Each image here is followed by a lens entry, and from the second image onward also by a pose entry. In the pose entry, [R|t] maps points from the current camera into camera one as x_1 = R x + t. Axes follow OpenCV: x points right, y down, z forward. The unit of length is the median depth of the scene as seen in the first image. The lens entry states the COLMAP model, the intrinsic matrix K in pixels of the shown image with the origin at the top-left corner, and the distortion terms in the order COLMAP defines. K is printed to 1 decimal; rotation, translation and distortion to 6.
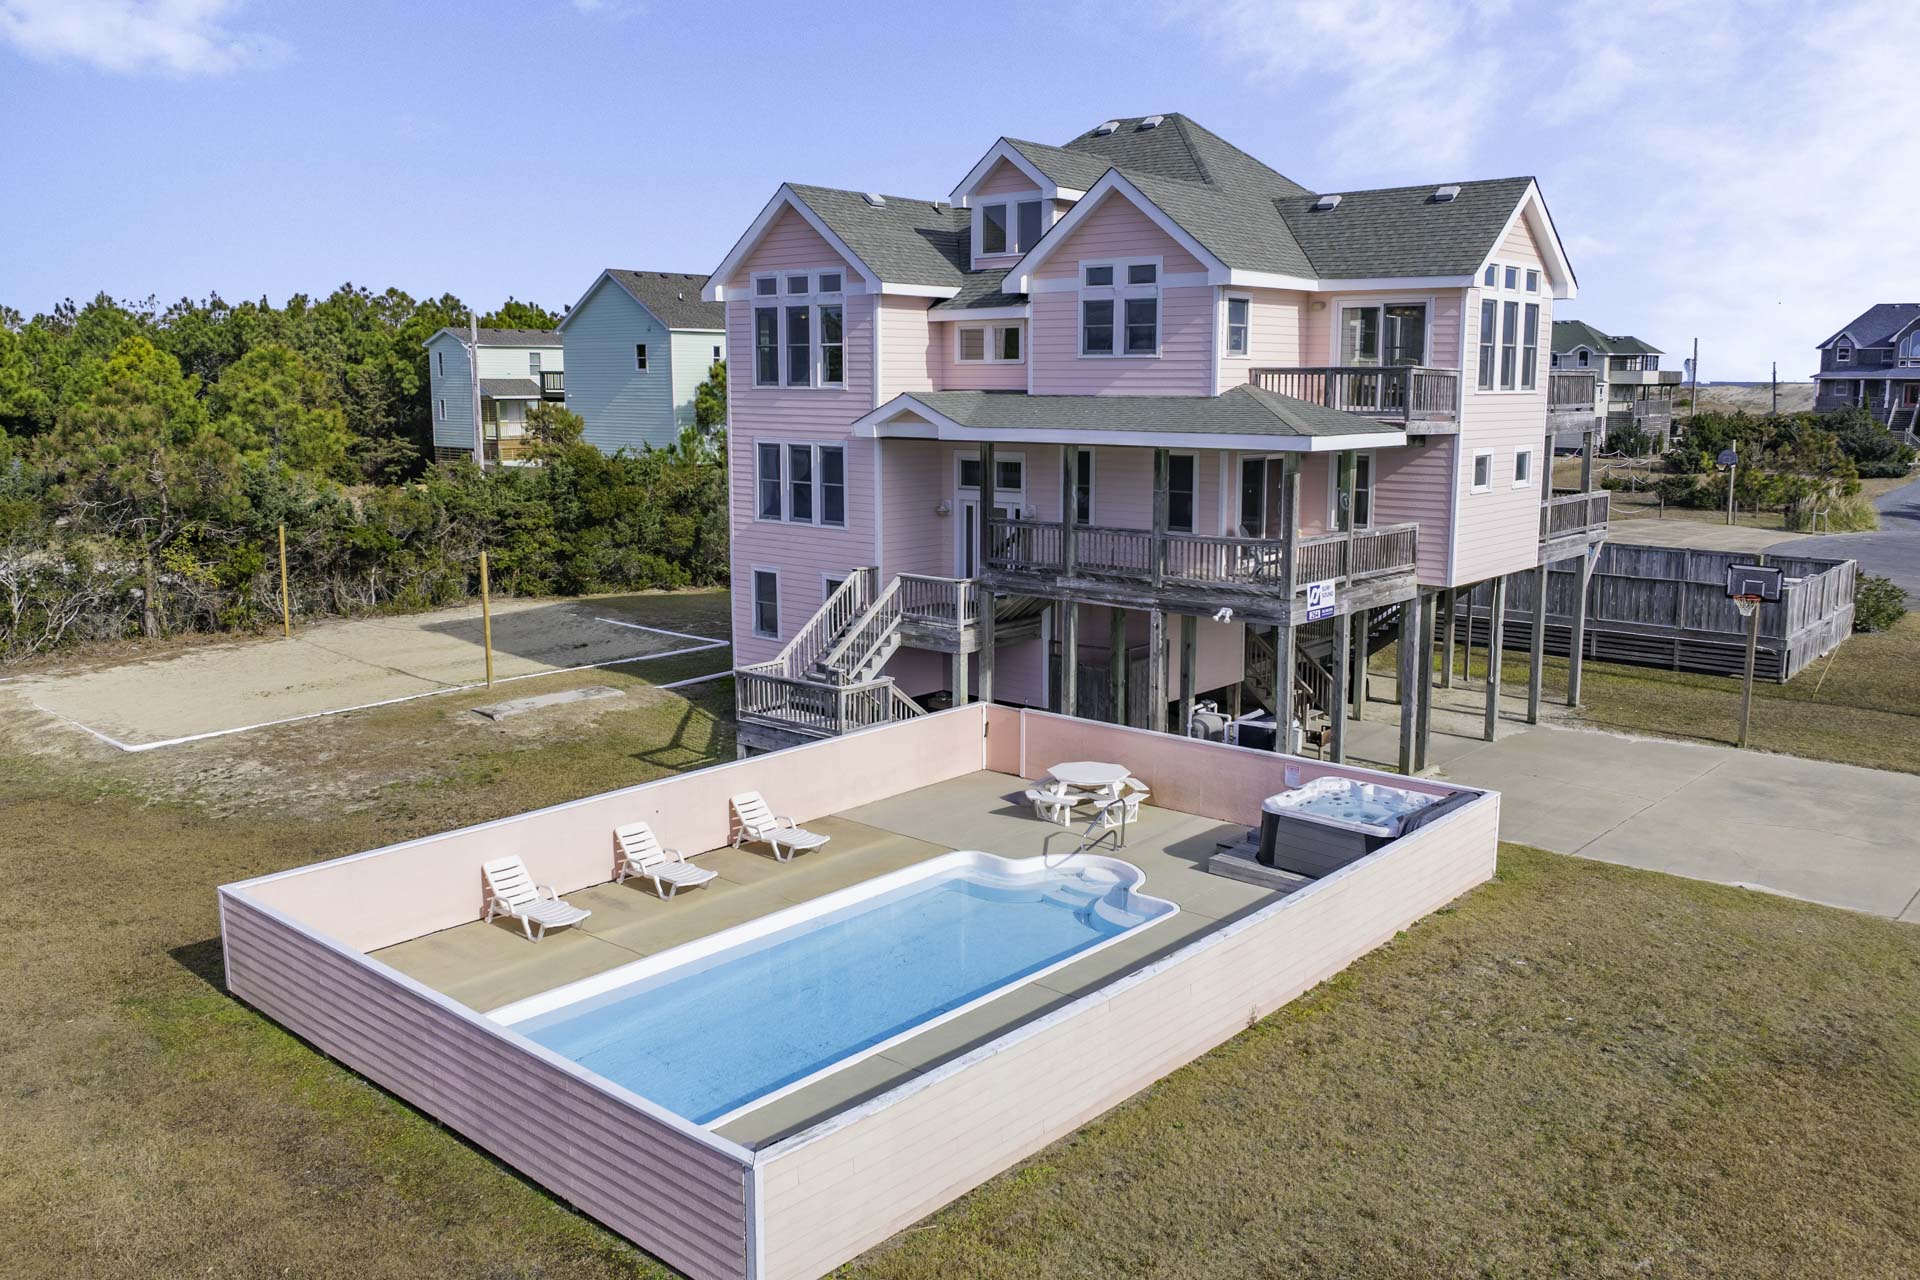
lens RADIAL K [[1527.1, 0, 962.5], [0, 1527.1, 615.0], [0, 0, 1]] dist [-0.025246, -0.035209]
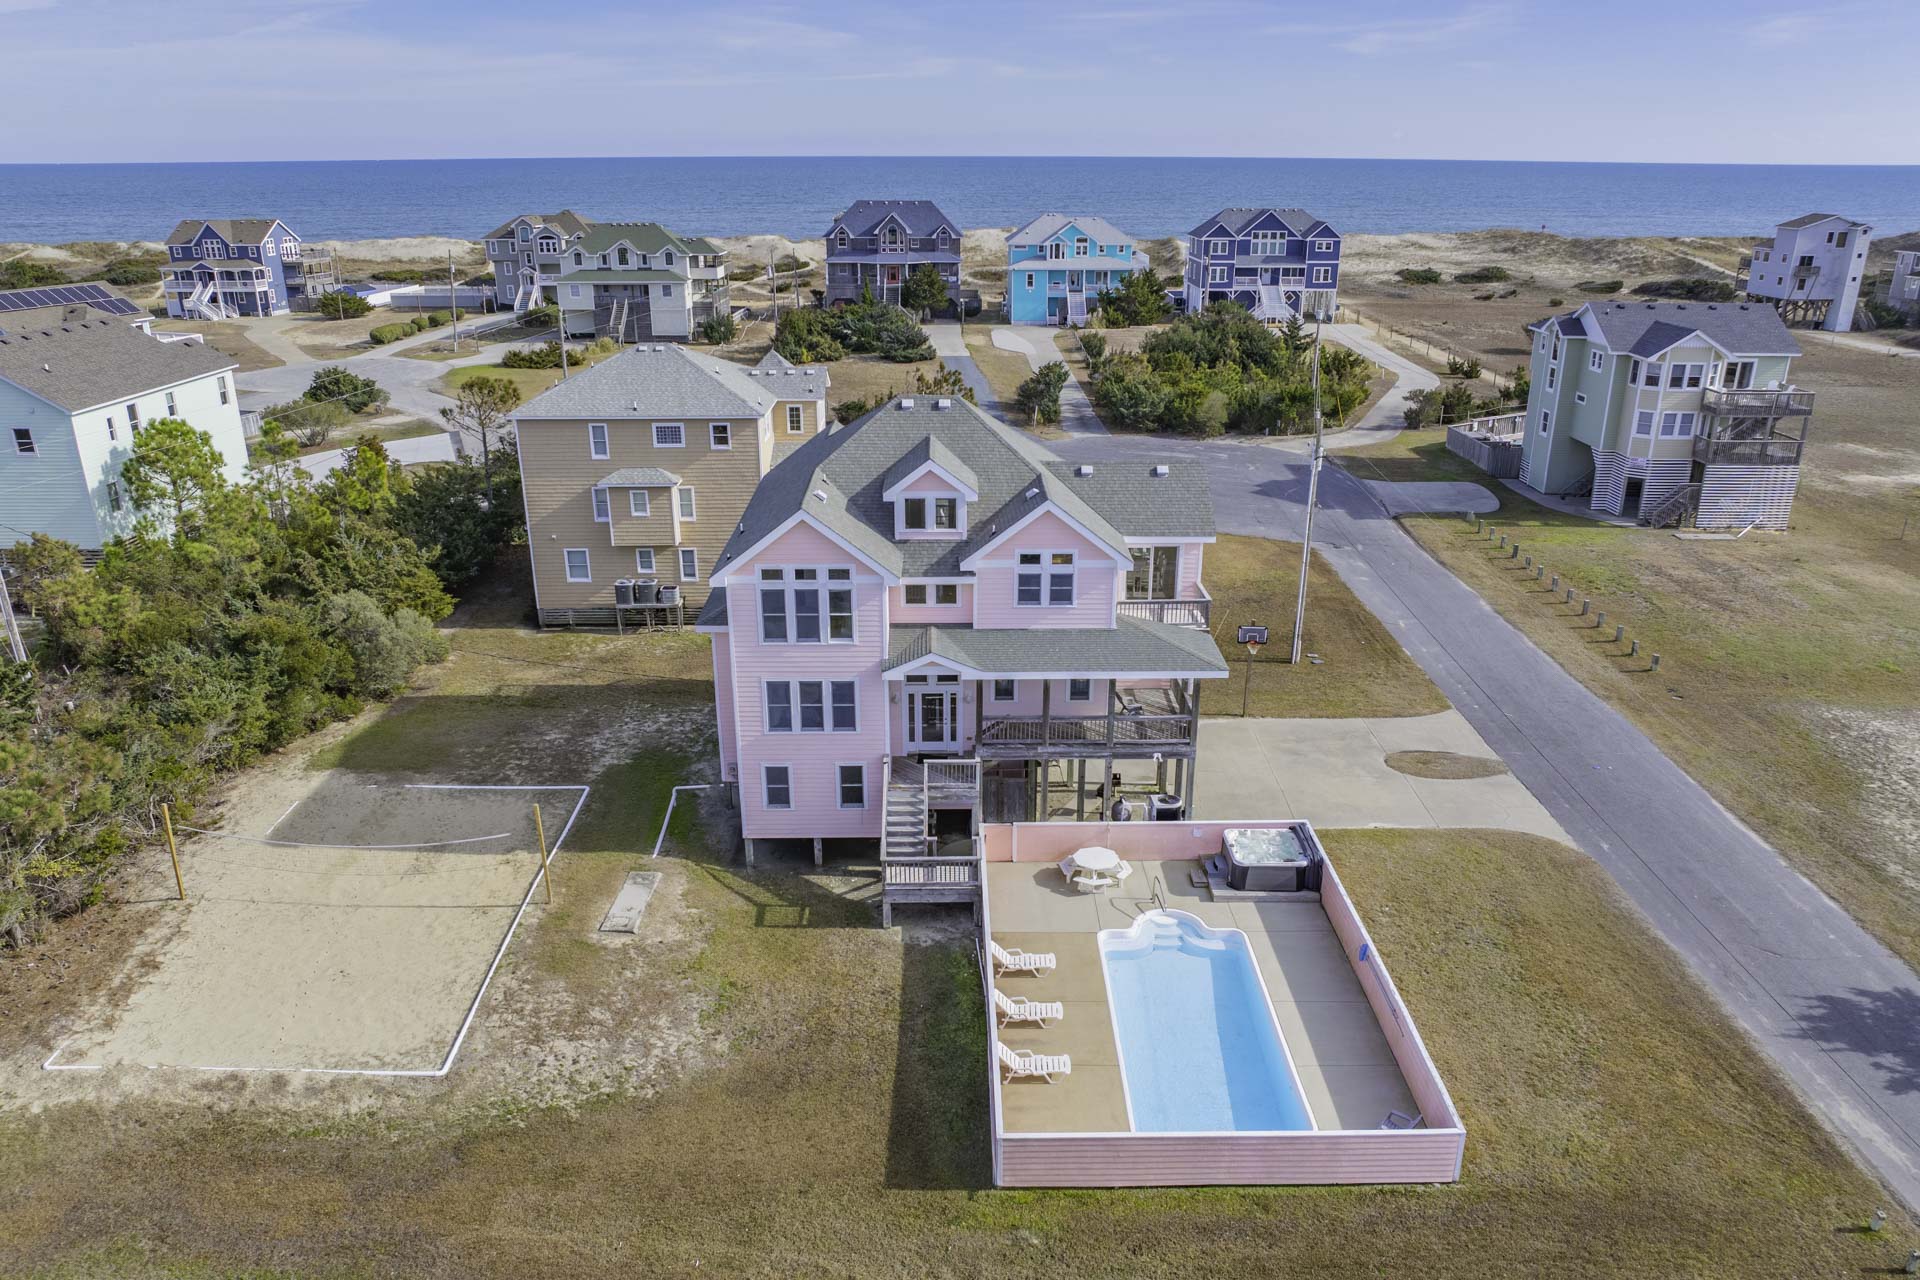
lens RADIAL K [[1360.8, 0, 961.1], [0, 1360.8, 700.5], [0, 0, 1]] dist [-0.029348, -0.004820]
pose [[0.746670, -0.250990, 0.616026, -0.835136], [0.104870, 0.958919, 0.263586, -0.438865], [-0.656876, -0.132209, 0.742317, -0.032871]]
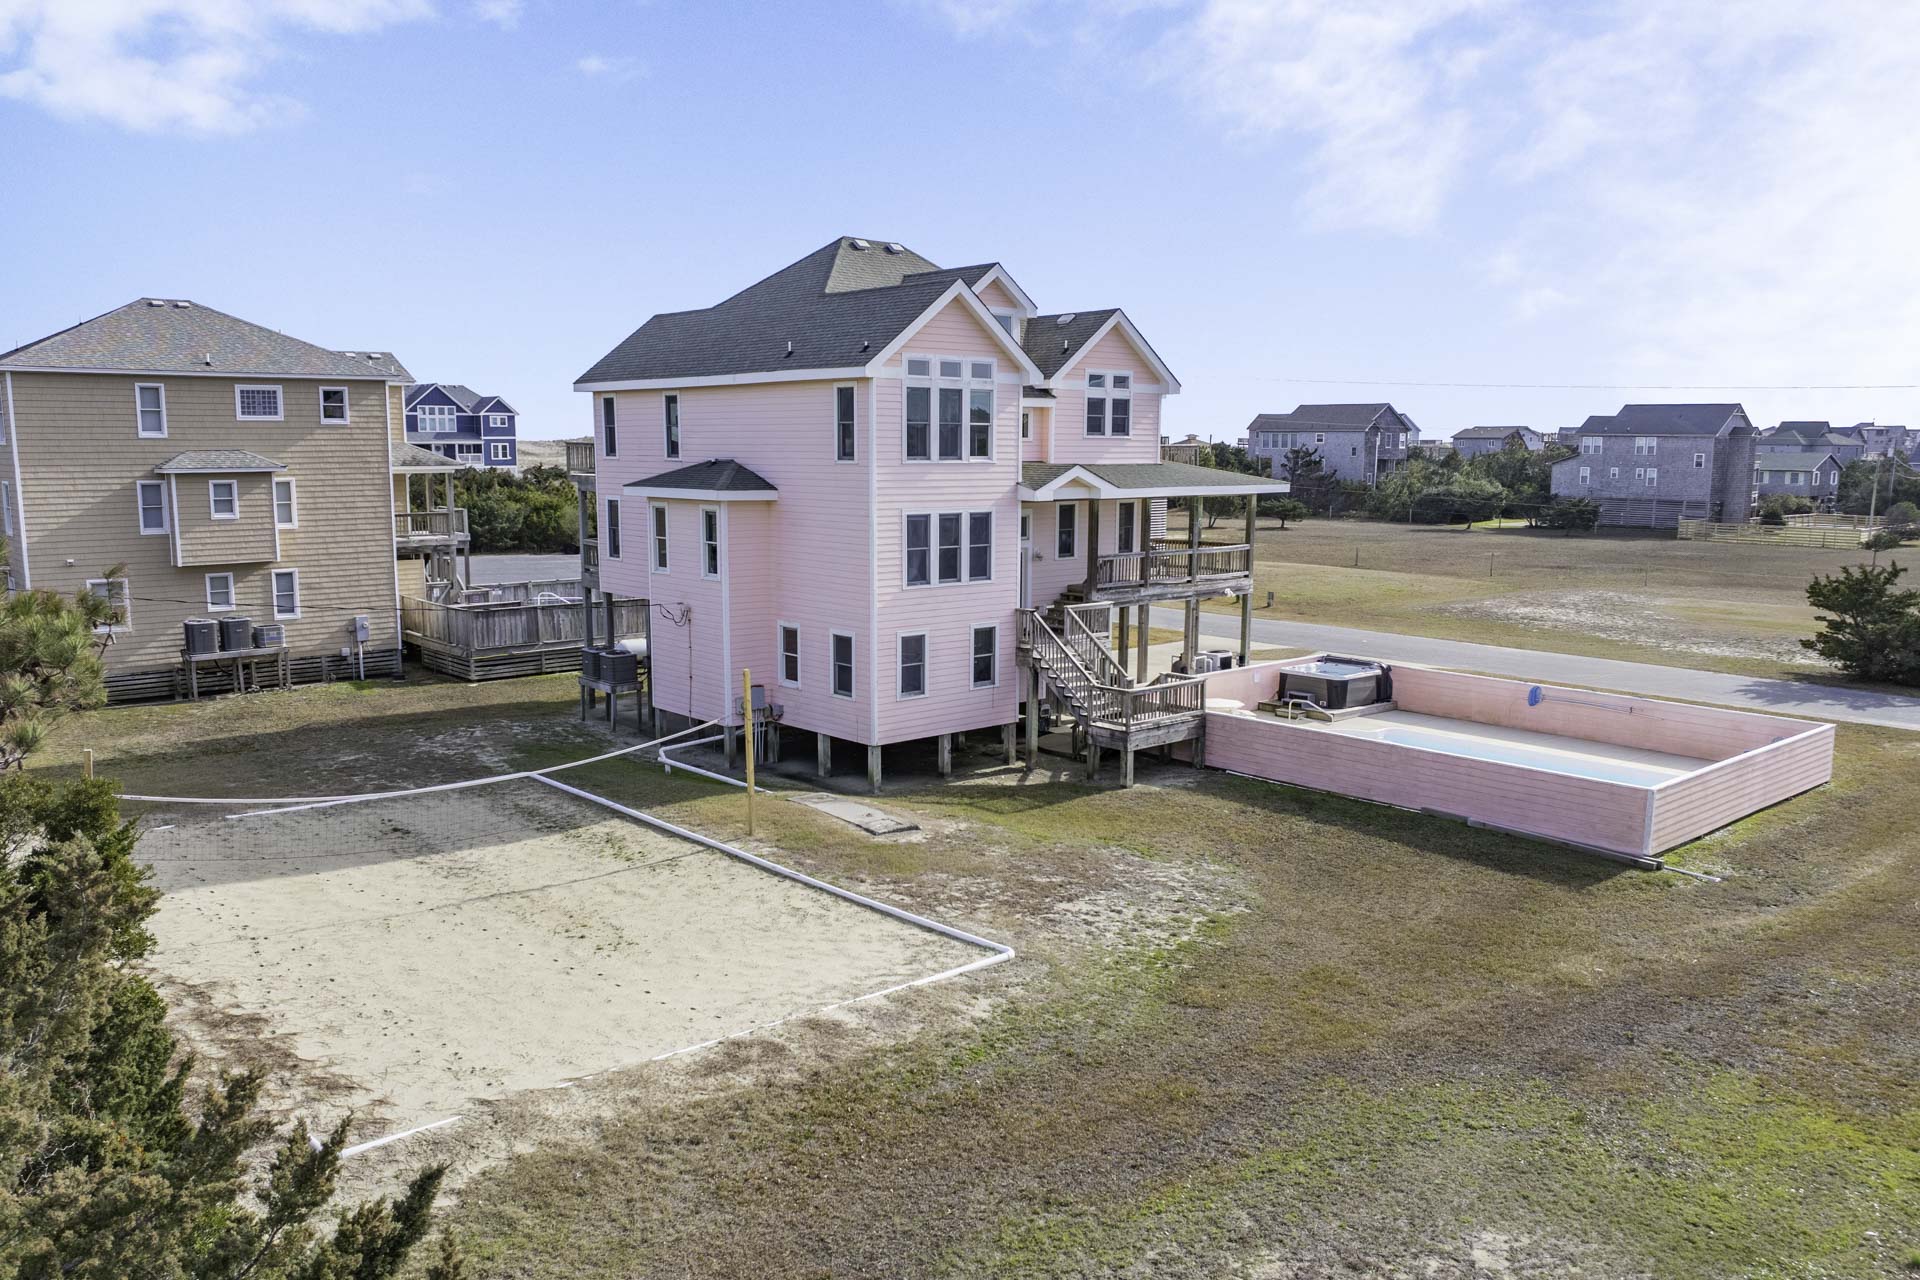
lens RADIAL K [[1450.2, 0, 958.5], [0, 1450.2, 706.3], [0, 0, 1]] dist [-0.007215, -0.063644]
pose [[0.128405, -0.177396, 0.975727, -1.240300], [0.150080, 0.976016, 0.157698, -0.149017], [-0.980300, 0.126188, 0.151949, 0.906407]]
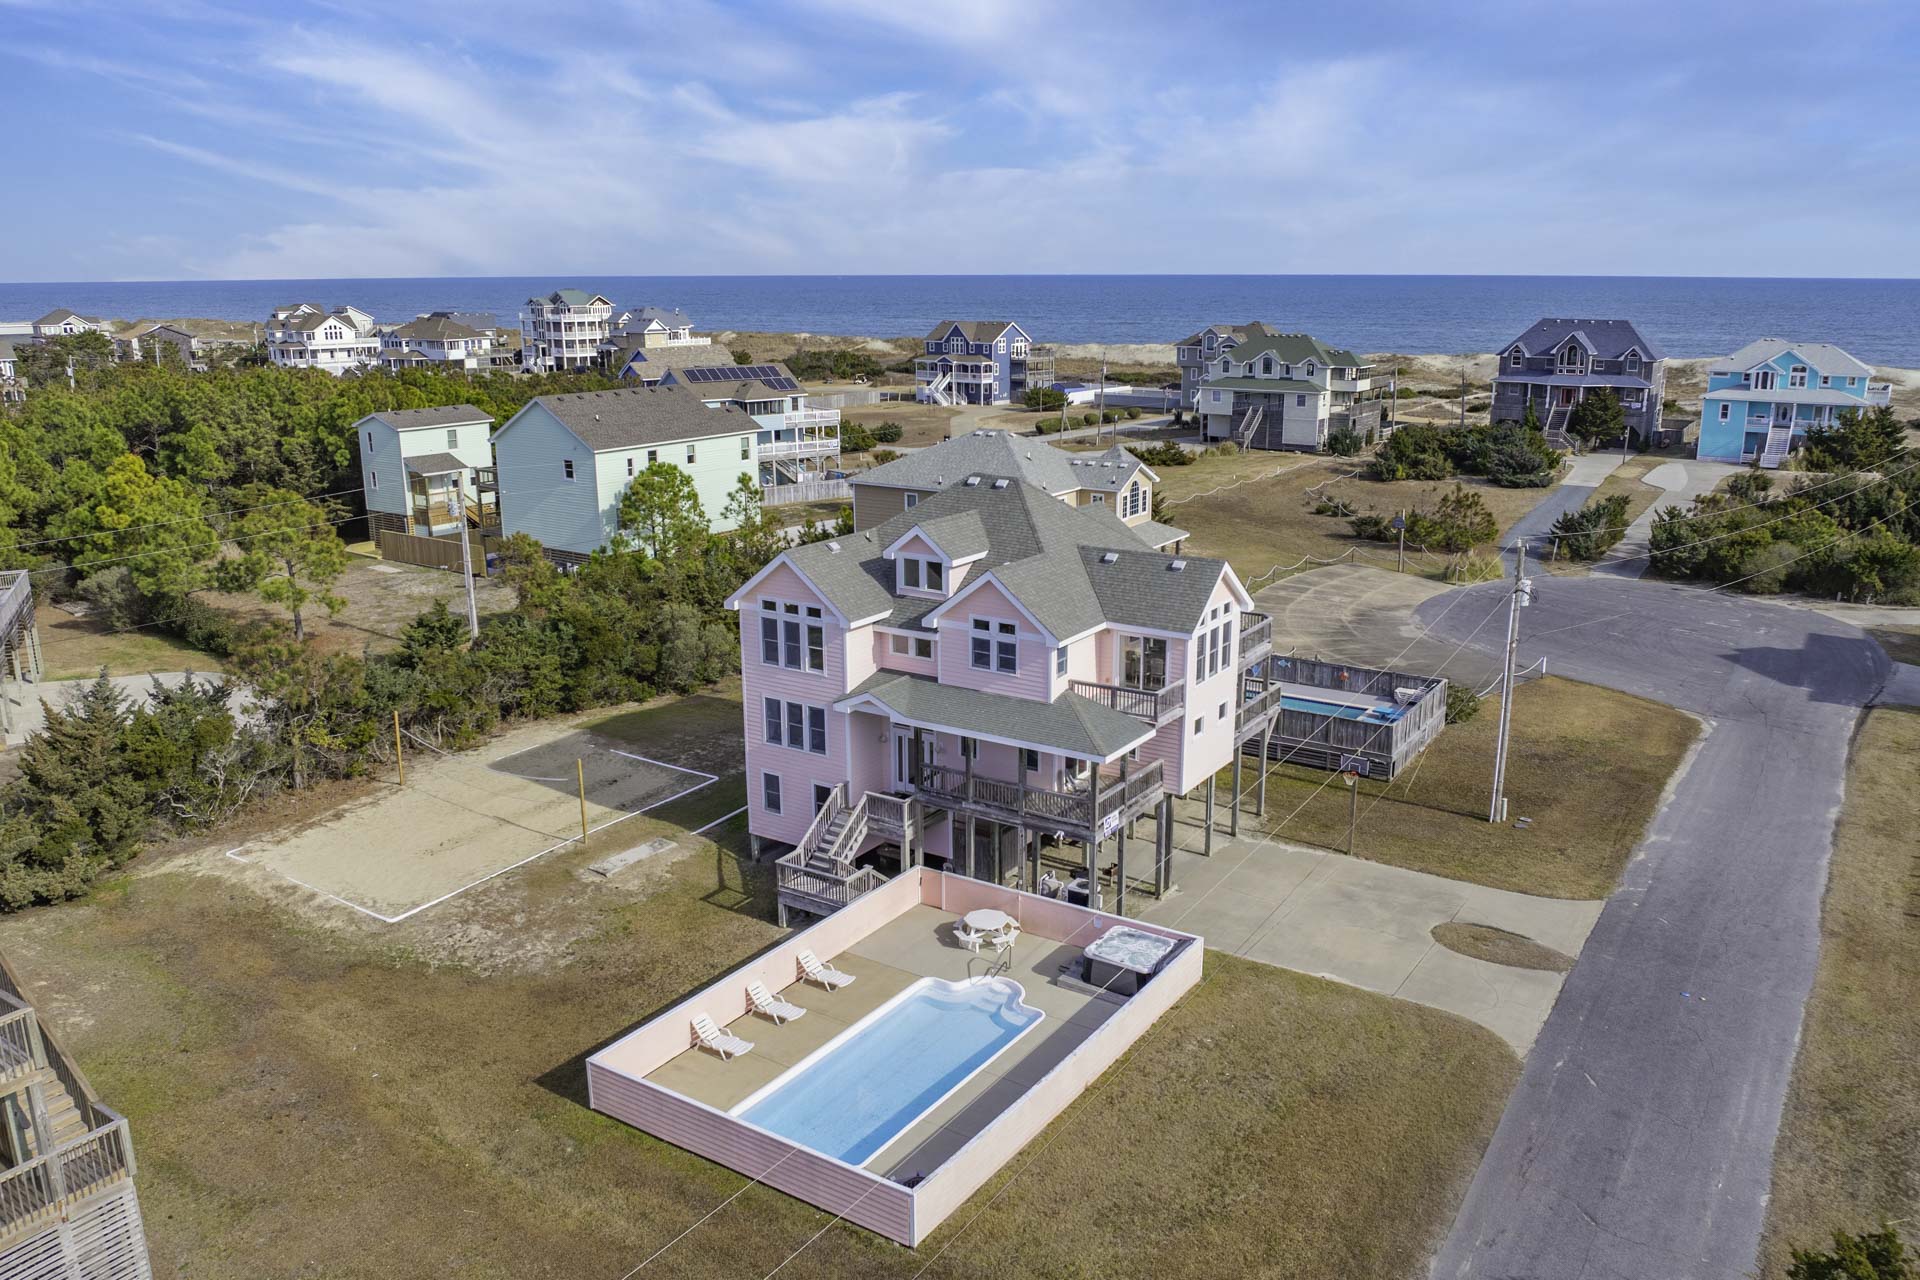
lens RADIAL K [[1447.0, 0, 960.0], [0, 1447.0, 640.0], [0, 0, 1]] dist [-0.027602, -0.012174]
pose [[0.990327, -0.038533, 0.133296, -0.143392], [0.025956, 0.995154, 0.094838, -0.340449], [-0.136305, -0.090461, 0.986528, -0.571947]]
